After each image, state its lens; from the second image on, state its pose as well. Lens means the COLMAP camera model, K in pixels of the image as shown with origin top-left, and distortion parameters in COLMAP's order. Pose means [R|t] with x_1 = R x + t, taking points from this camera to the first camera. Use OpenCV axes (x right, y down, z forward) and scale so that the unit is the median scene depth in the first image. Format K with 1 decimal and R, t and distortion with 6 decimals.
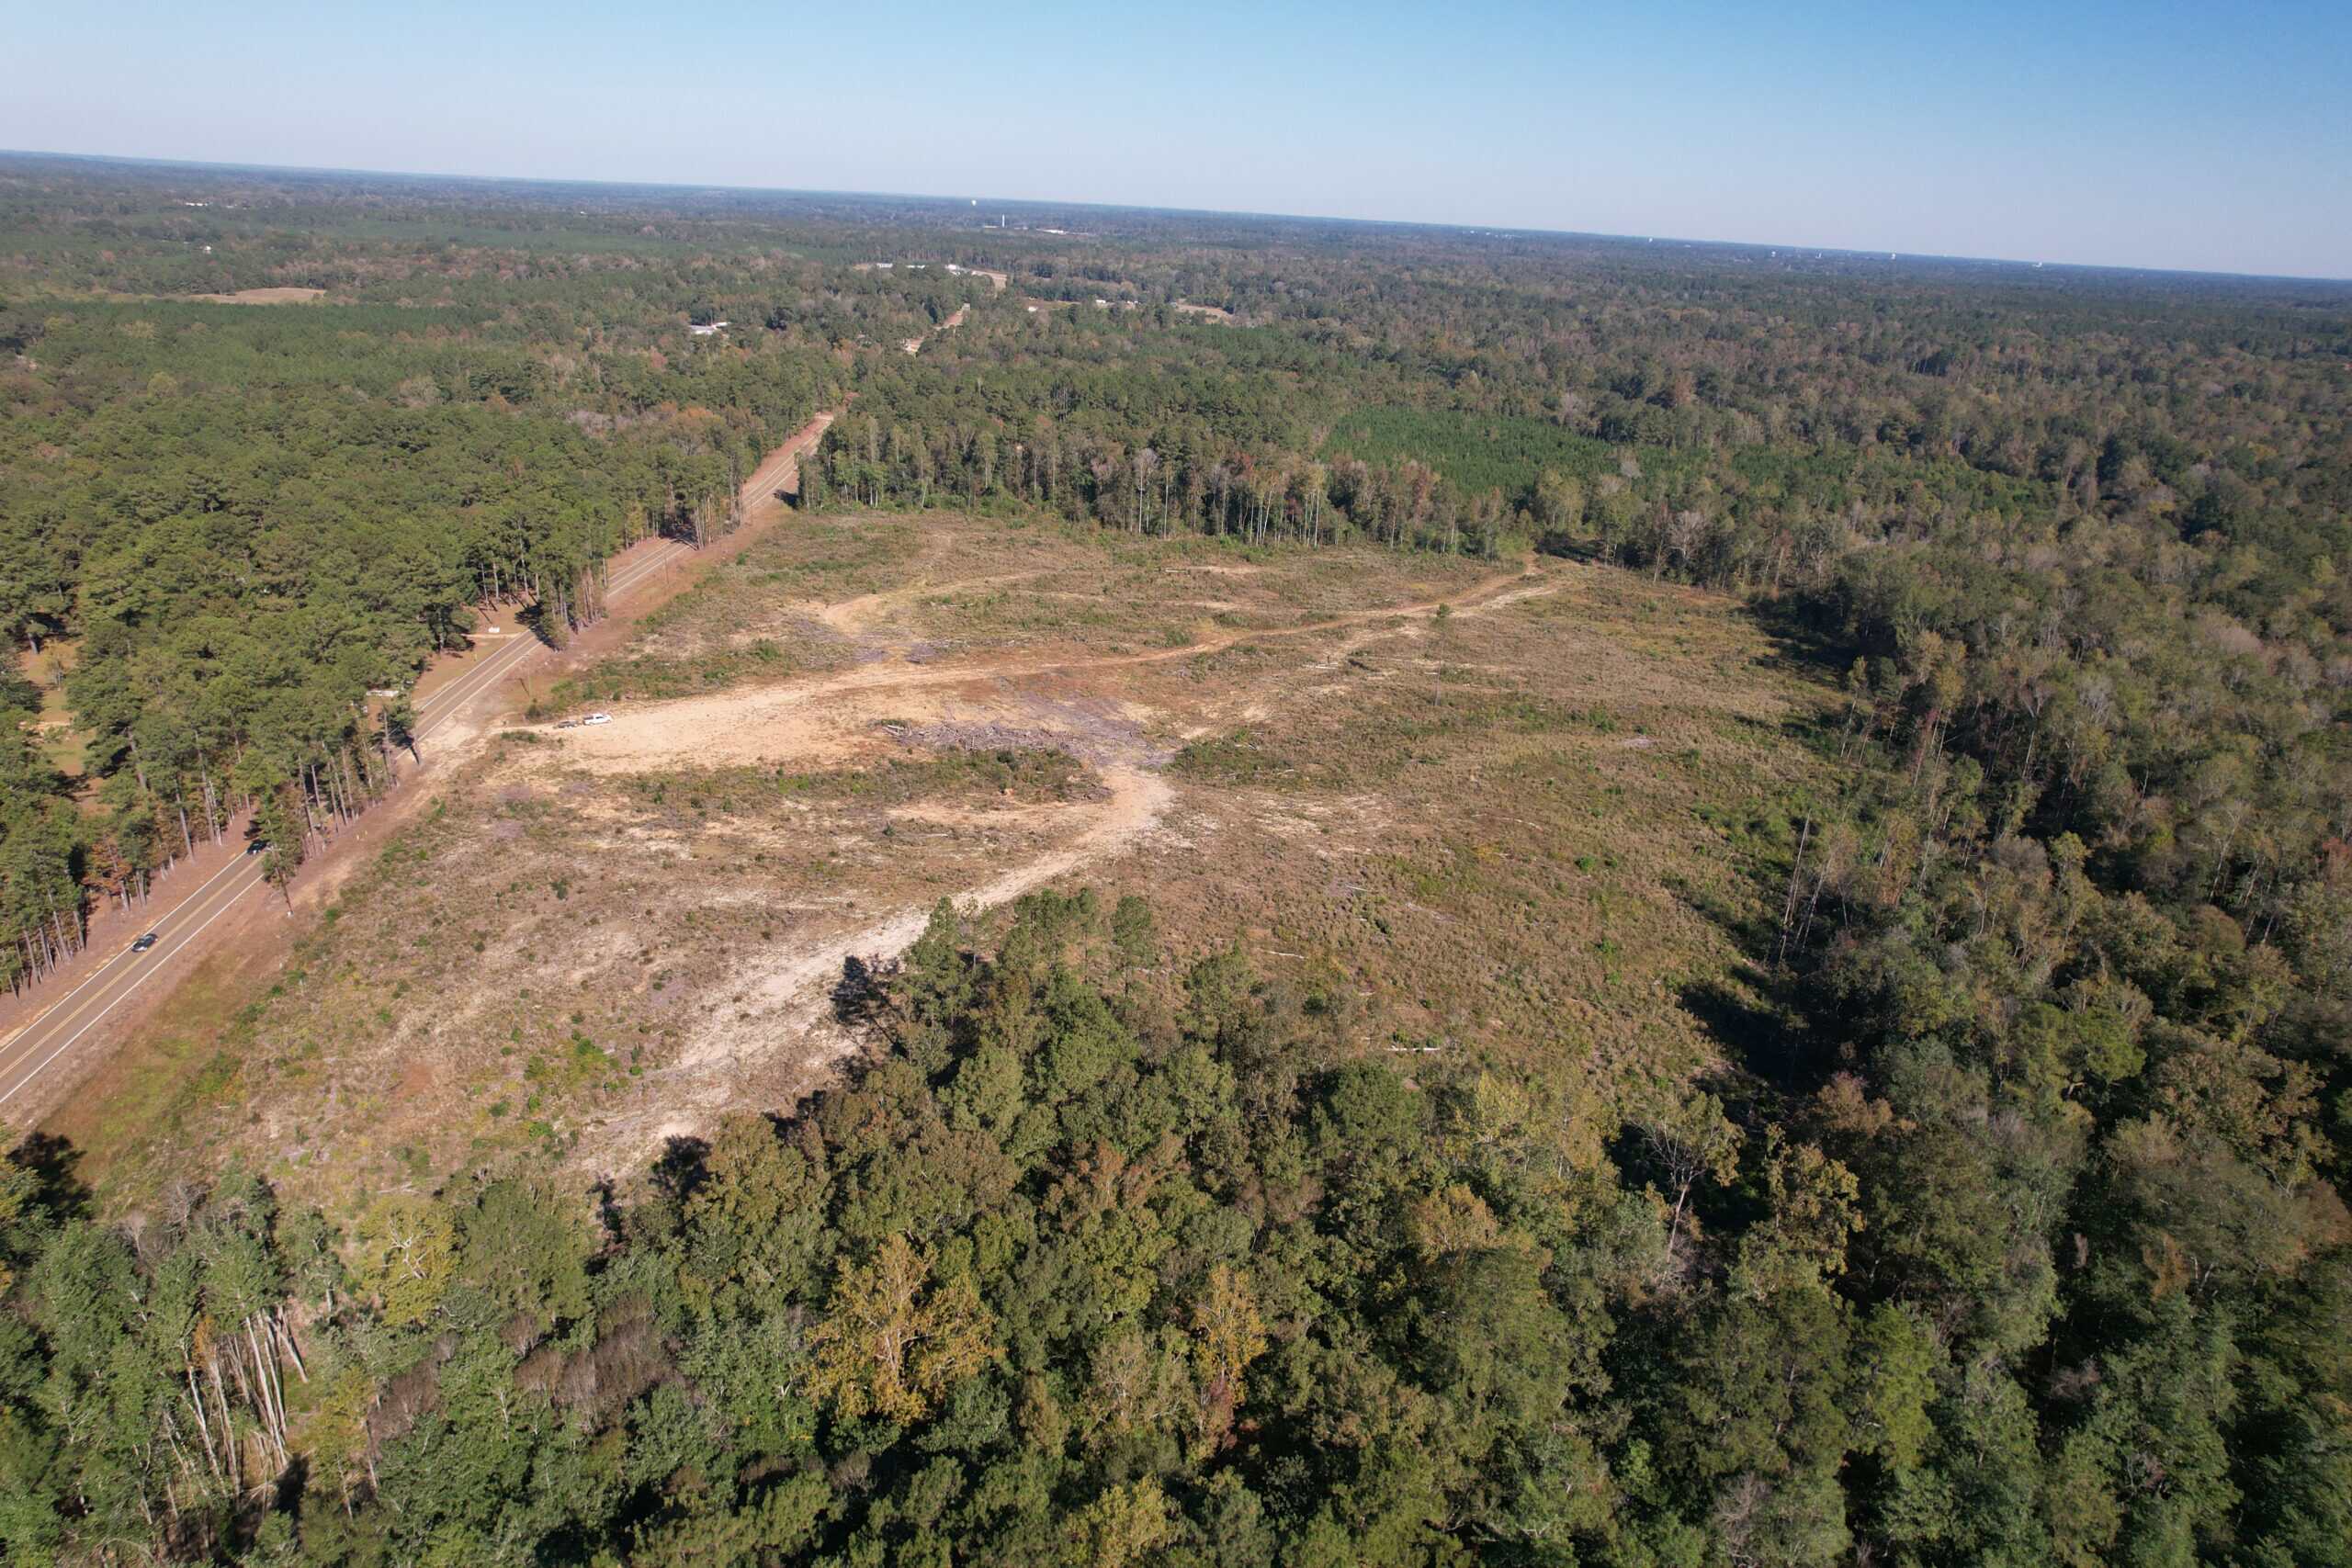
lens RADIAL K [[1510.9, 0, 1176.0], [0, 1510.9, 779.8], [0, 0, 1]] dist [-0.073515, 0.066414]
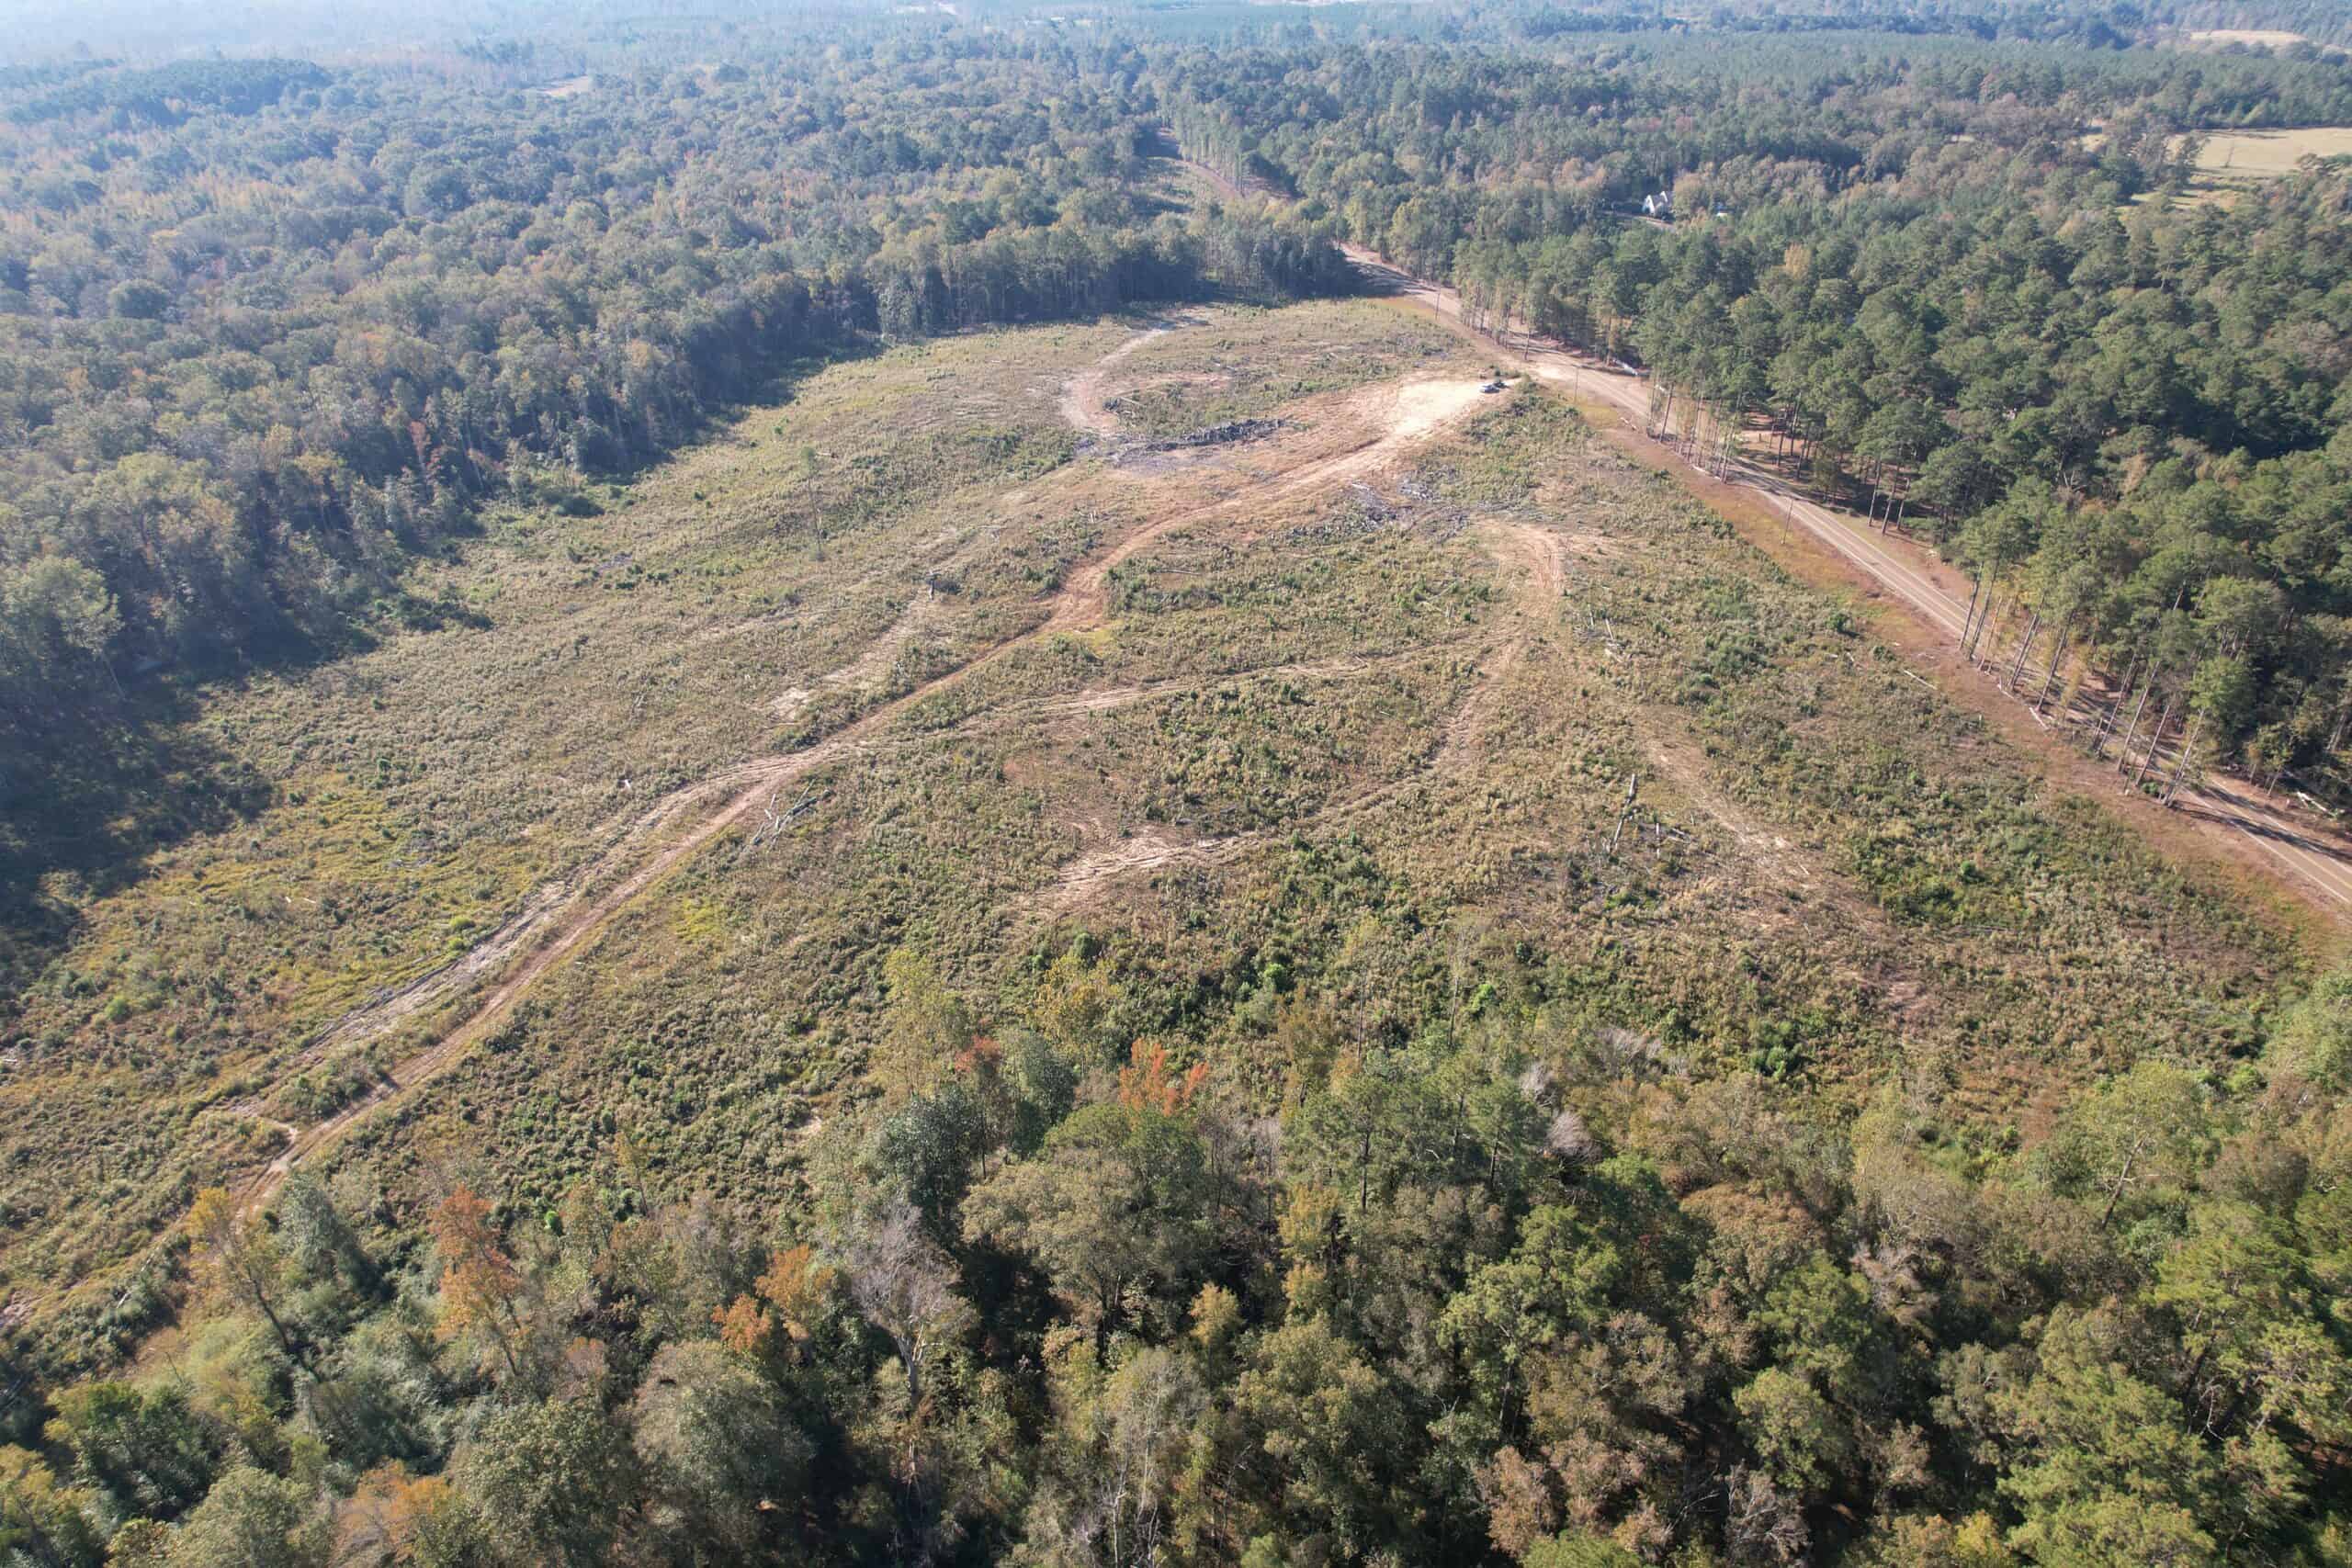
lens RADIAL K [[1510.9, 0, 1187.4], [0, 1510.9, 780.3], [0, 0, 1]] dist [-0.073515, 0.066414]
pose [[-0.981088, 0.062920, -0.183052, 0.085602], [-0.103669, 0.627816, 0.771427, -0.452221], [0.163461, 0.775814, -0.609420, 1.111153]]
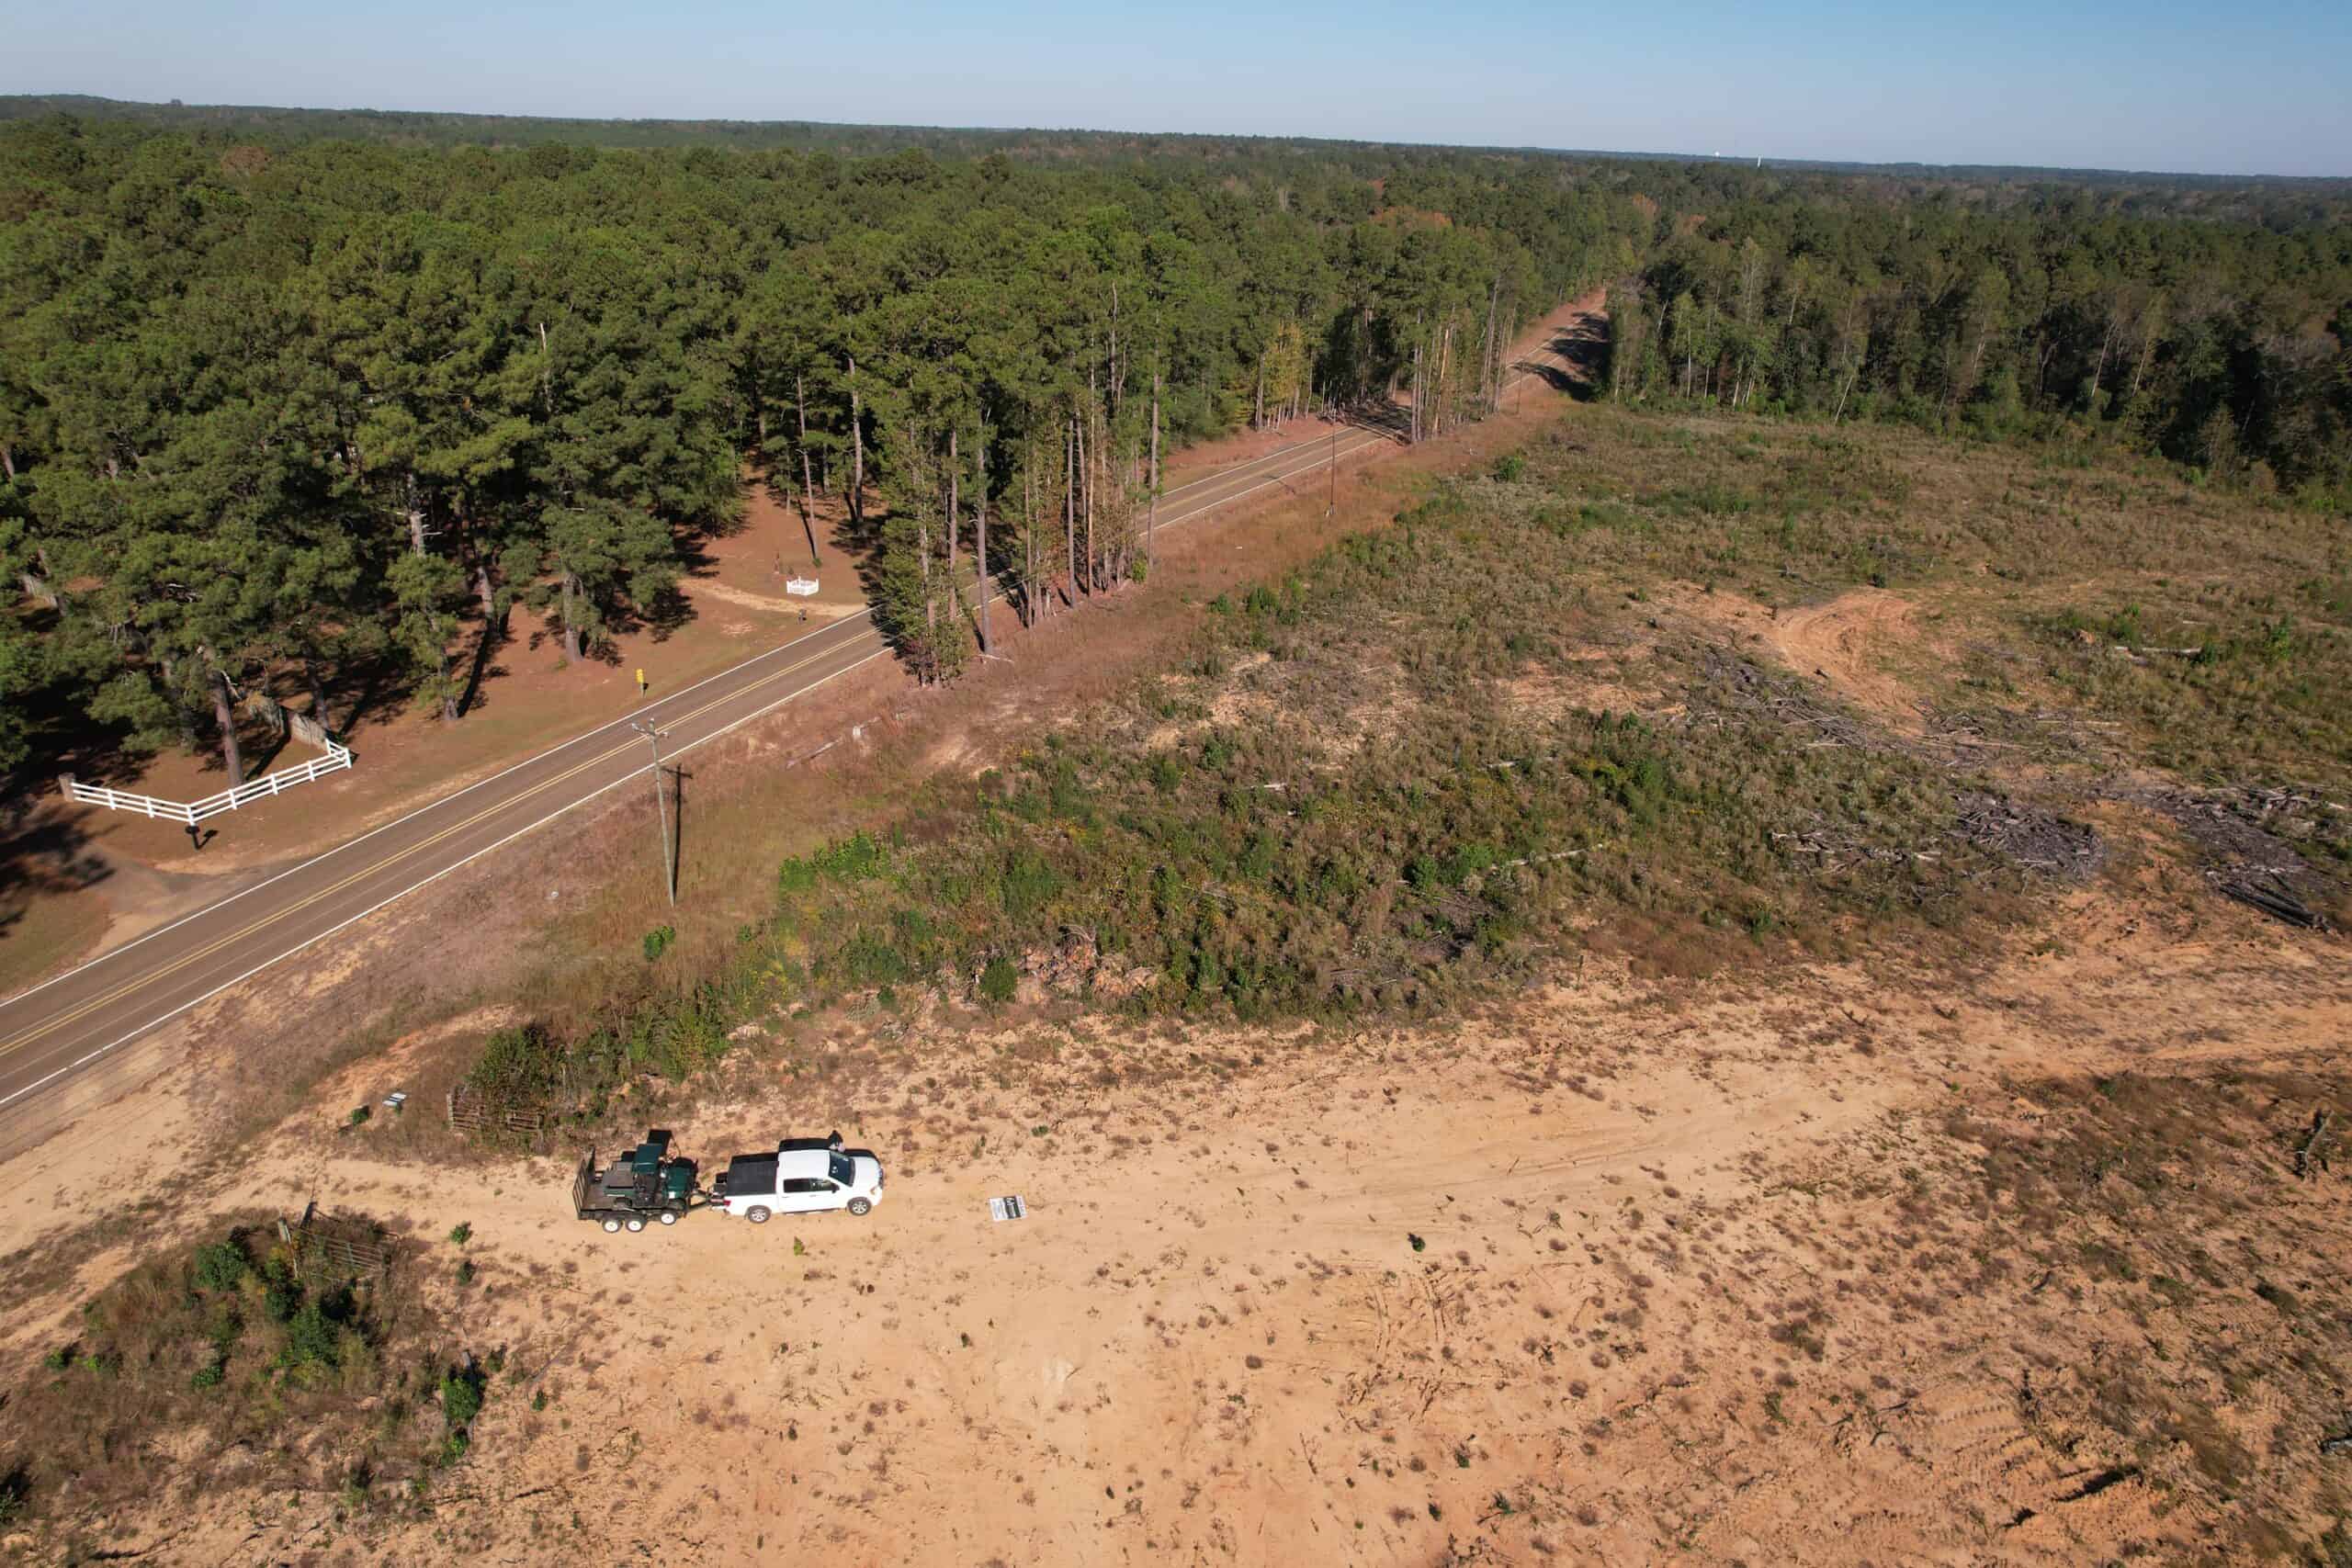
lens RADIAL K [[1510.9, 0, 1166.4], [0, 1510.9, 774.5], [0, 0, 1]] dist [-0.073515, 0.066414]
pose [[0.901389, 0.150212, -0.406121, -0.153275], [-0.142983, 0.988547, 0.048282, -0.055015], [0.408722, 0.014547, 0.912543, 0.462072]]
